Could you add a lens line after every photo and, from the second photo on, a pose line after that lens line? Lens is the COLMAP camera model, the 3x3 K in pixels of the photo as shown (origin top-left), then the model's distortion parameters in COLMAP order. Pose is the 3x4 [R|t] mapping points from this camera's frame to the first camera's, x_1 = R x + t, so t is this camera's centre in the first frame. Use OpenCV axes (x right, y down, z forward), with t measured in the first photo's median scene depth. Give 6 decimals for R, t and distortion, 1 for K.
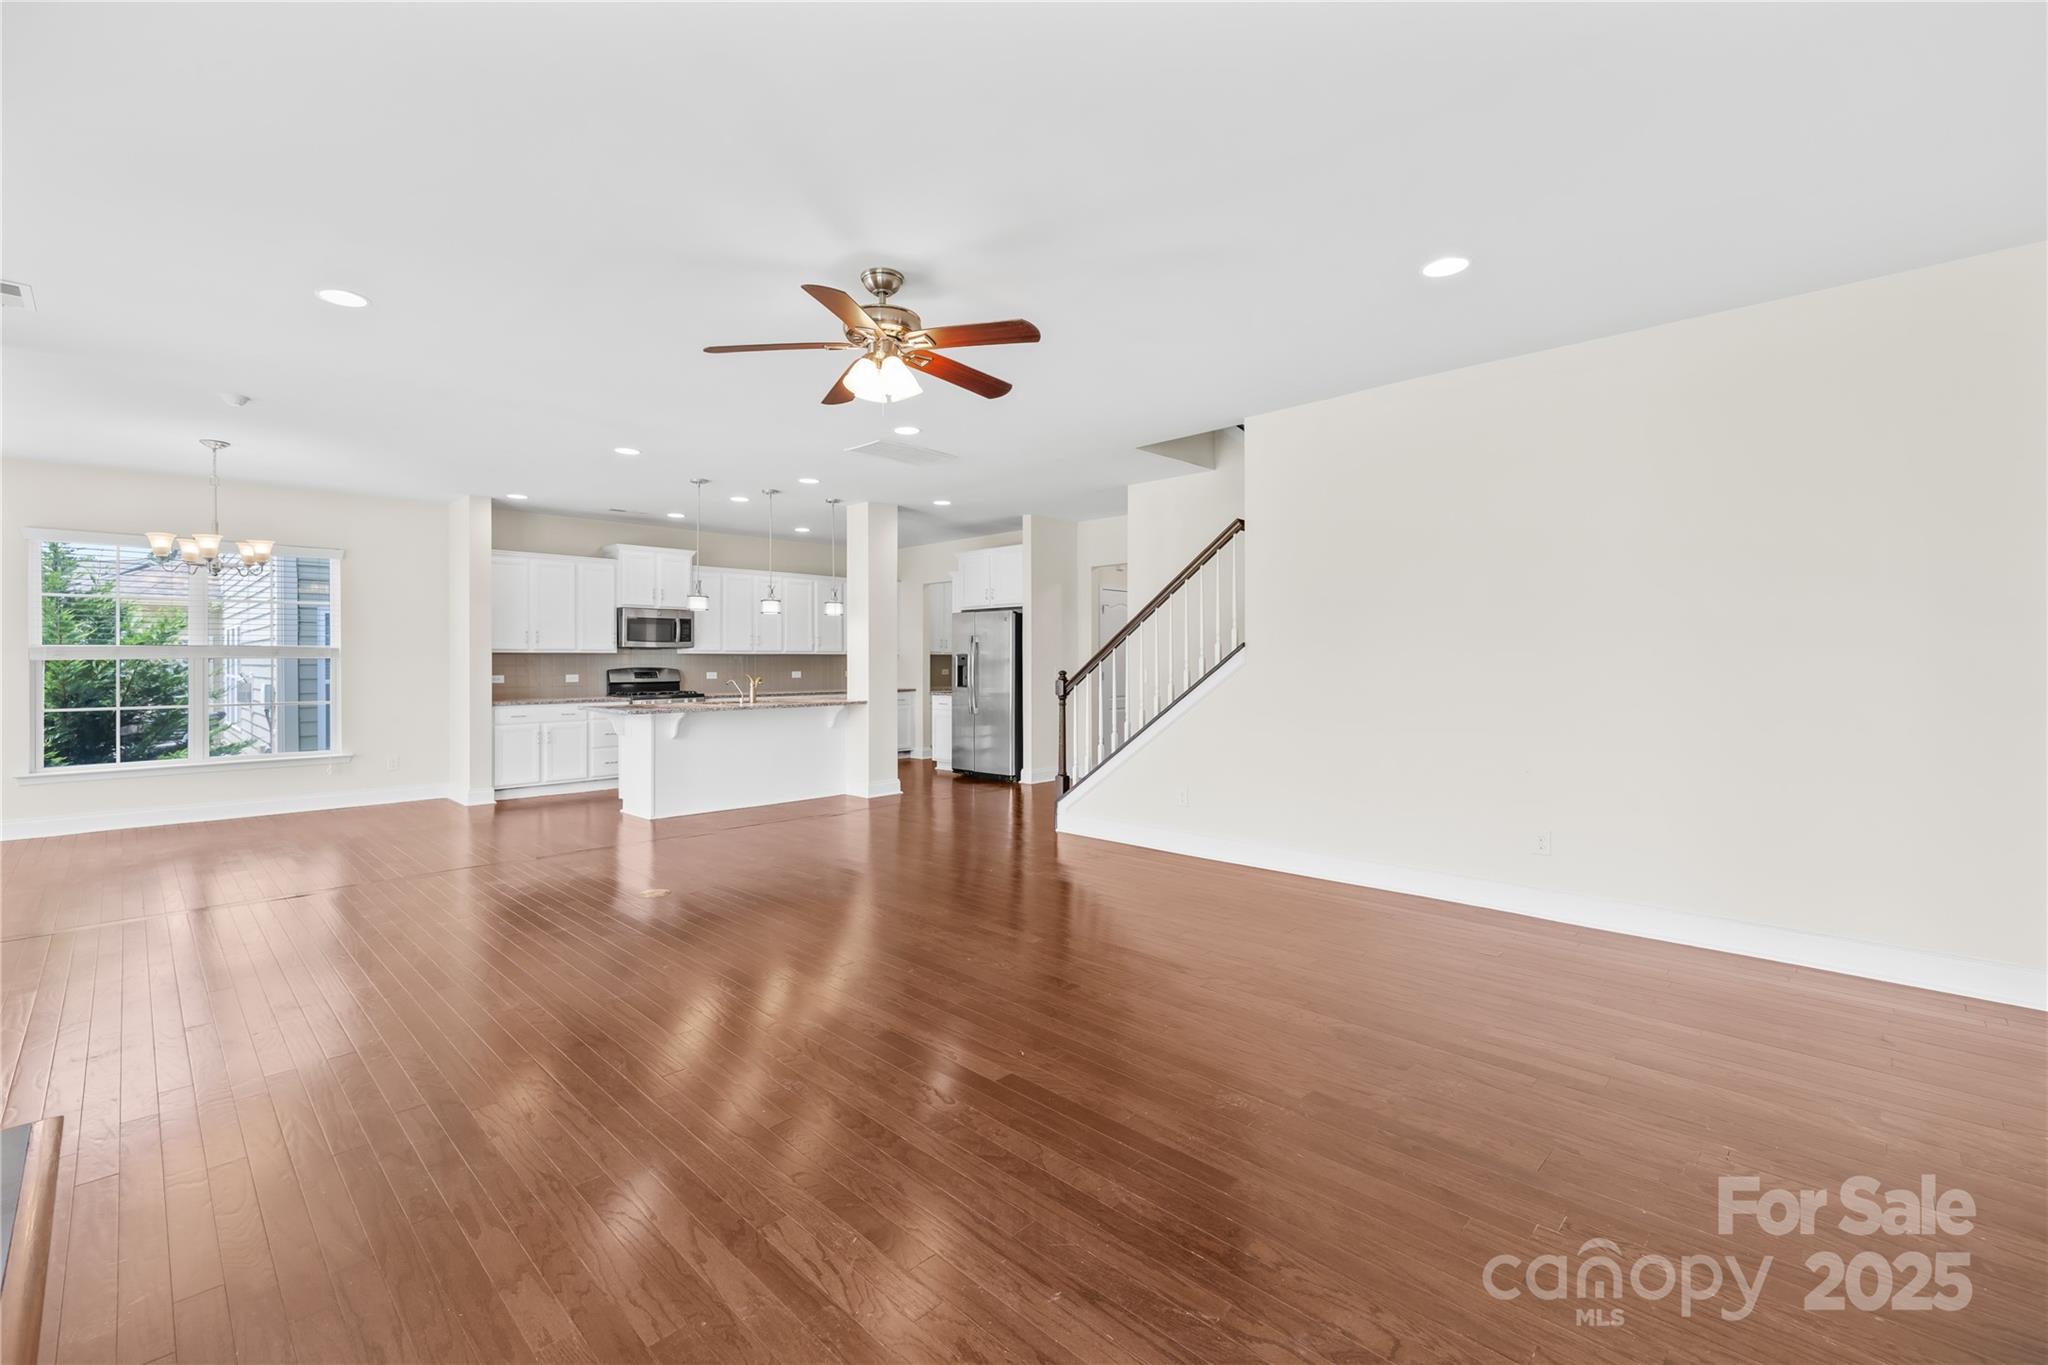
lens RADIAL K [[859.4, 0, 1019.3], [0, 859.4, 664.1], [0, 0, 1]] dist [0.002564, 0.000578]
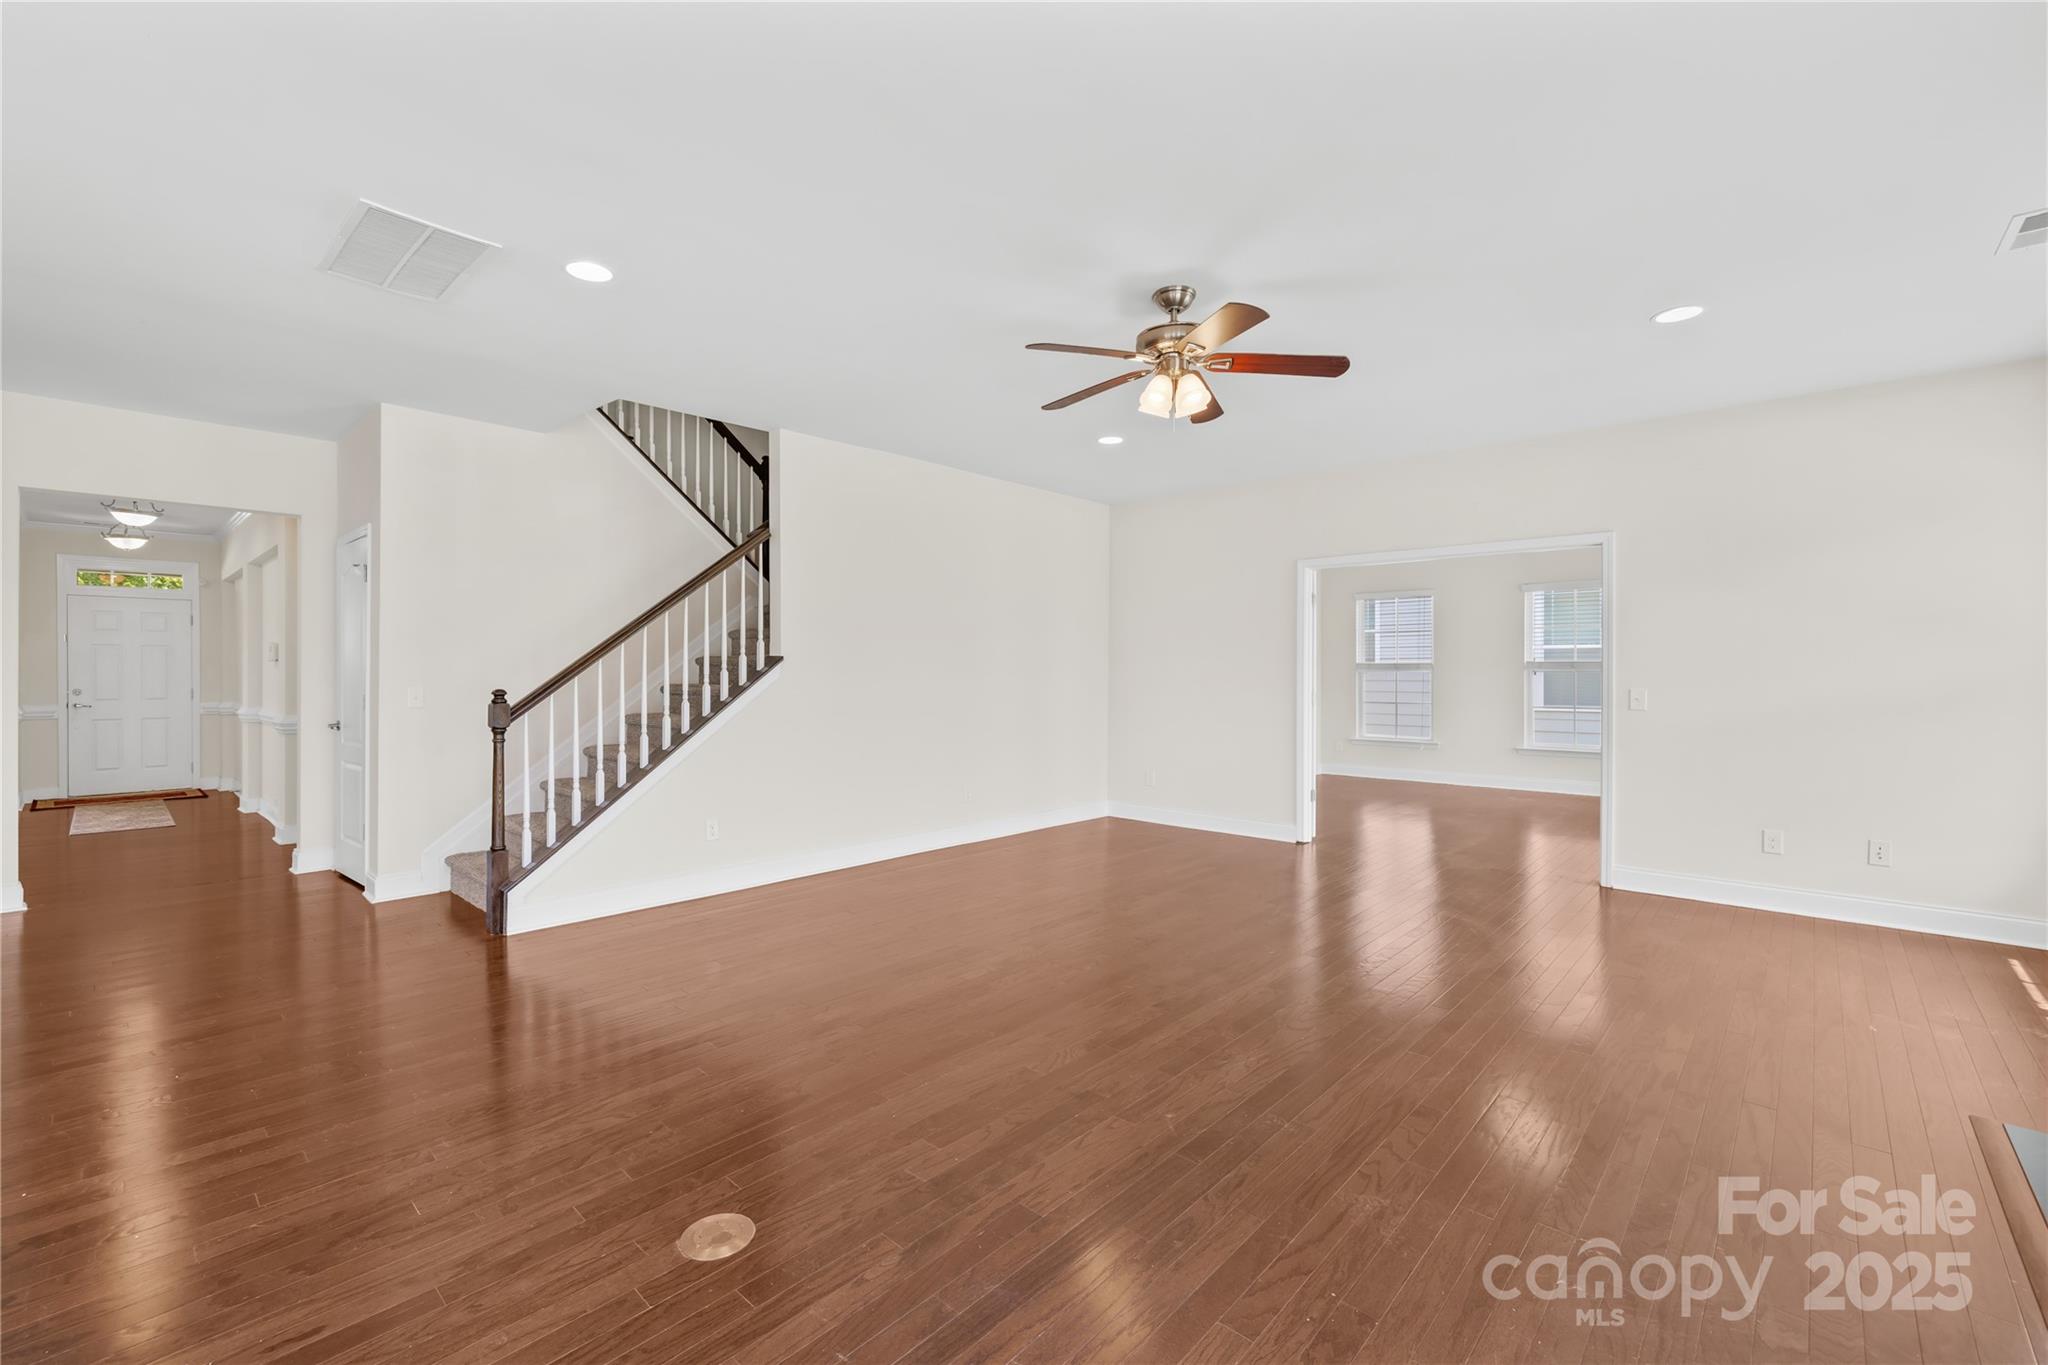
lens RADIAL K [[863.3, 0, 989.6], [0, 863.3, 680.4], [0, 0, 1]] dist [-0.001841, -0.000165]
pose [[-0.005744, -0.005295, 0.999969, -0.483663], [0.004790, 0.999974, 0.005322, -0.001176], [-0.999972, 0.004820, -0.005719, 0.500413]]
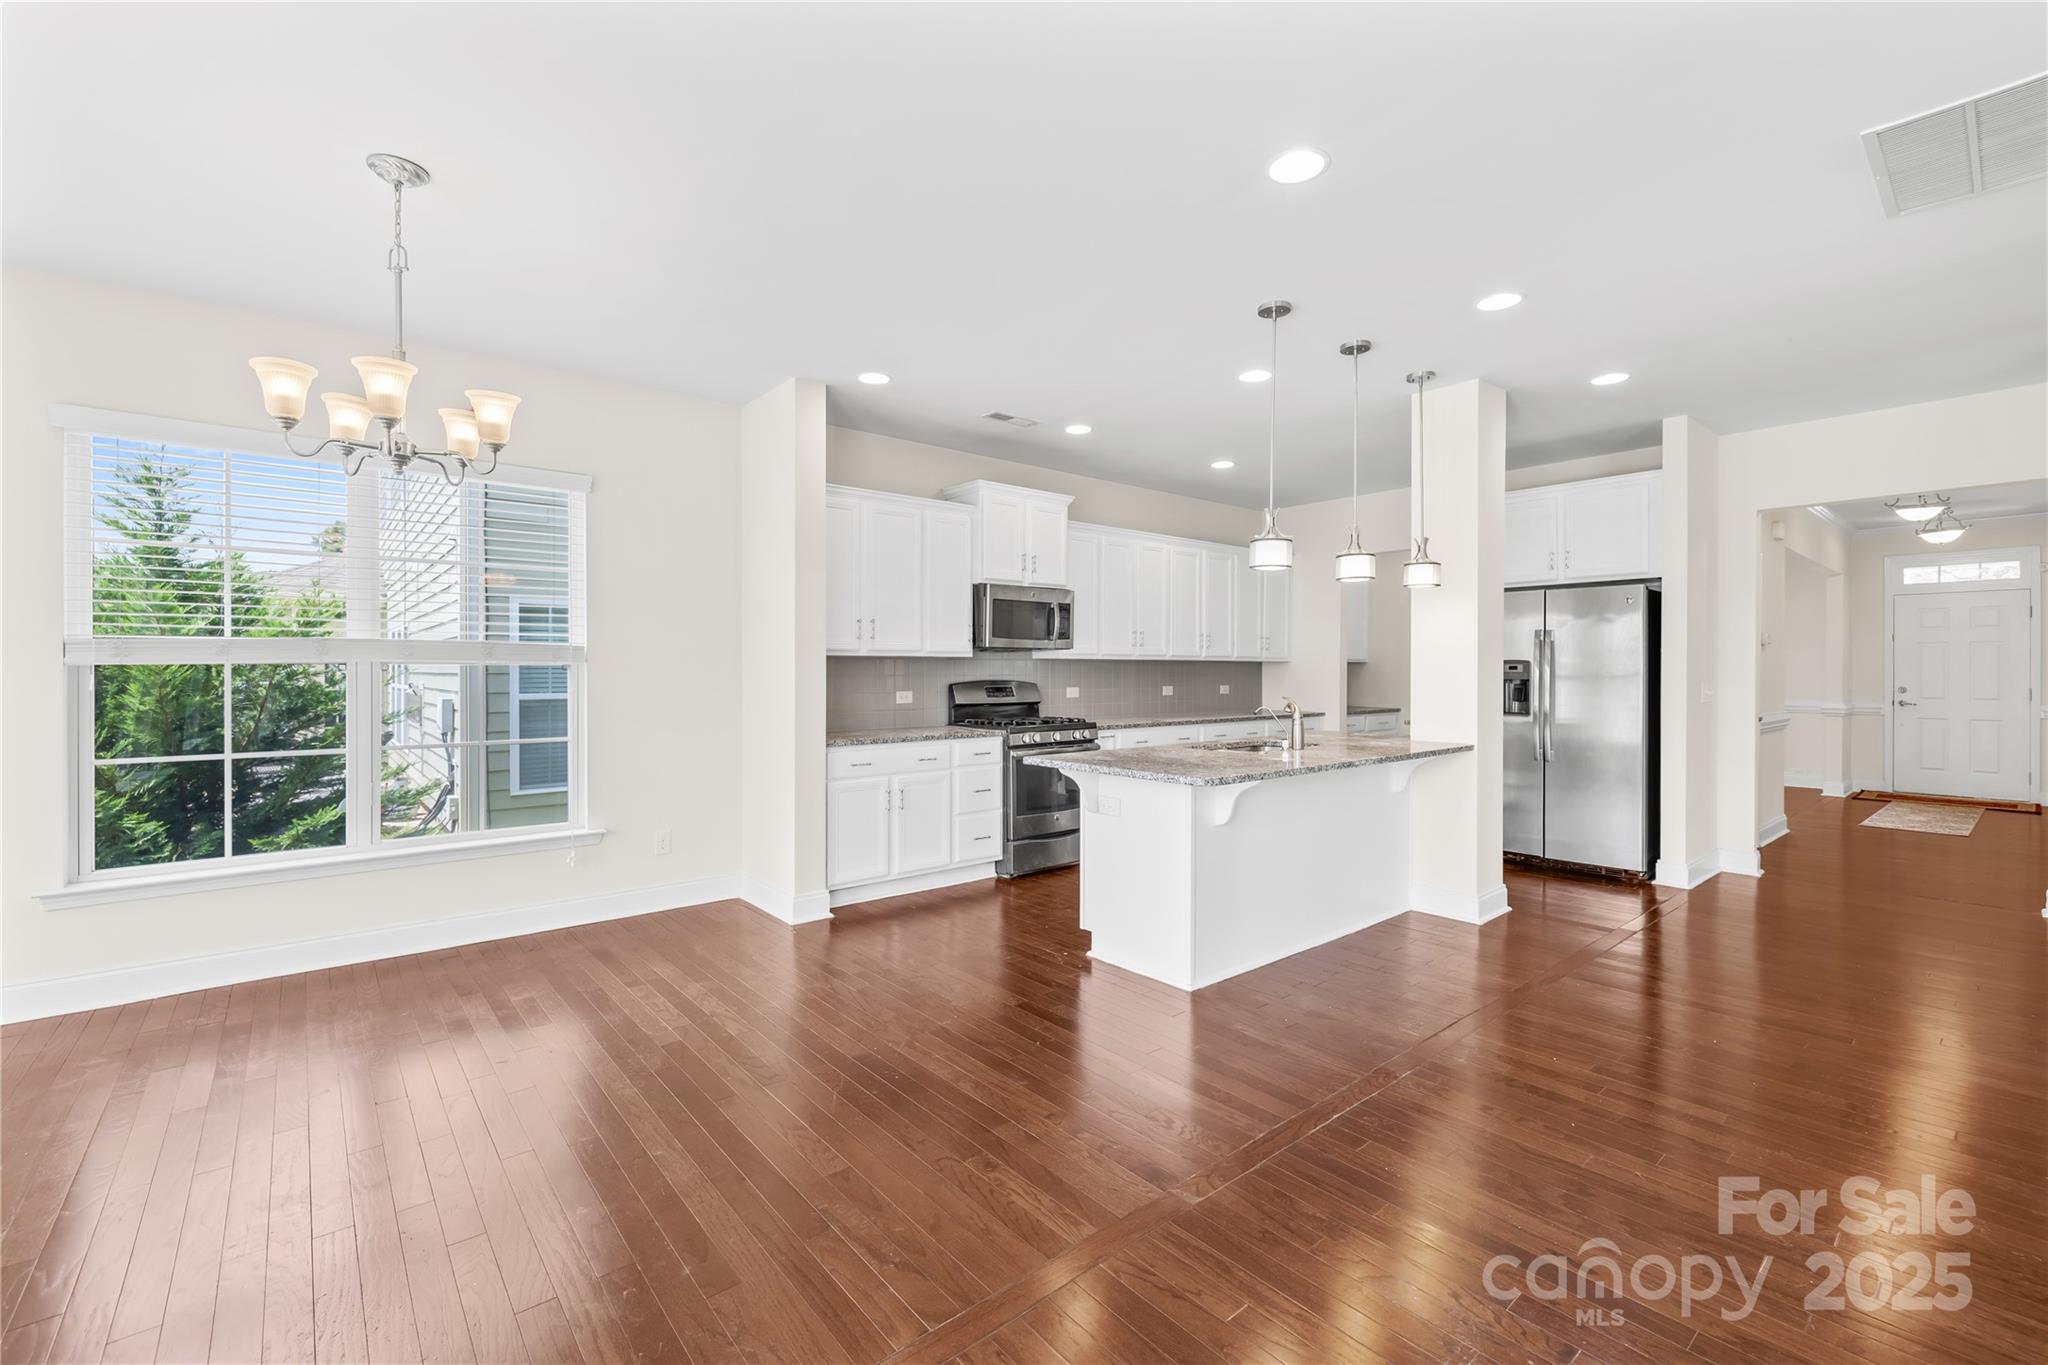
lens RADIAL K [[861.4, 0, 1018.6], [0, 861.4, 676.8], [0, 0, 1]] dist [0.000236, 0.000571]
pose [[0.994365, 0.005750, -0.105854, -0.403440], [-0.005350, 0.999977, 0.004061, -0.001401], [0.105875, -0.003472, 0.994373, 0.420493]]
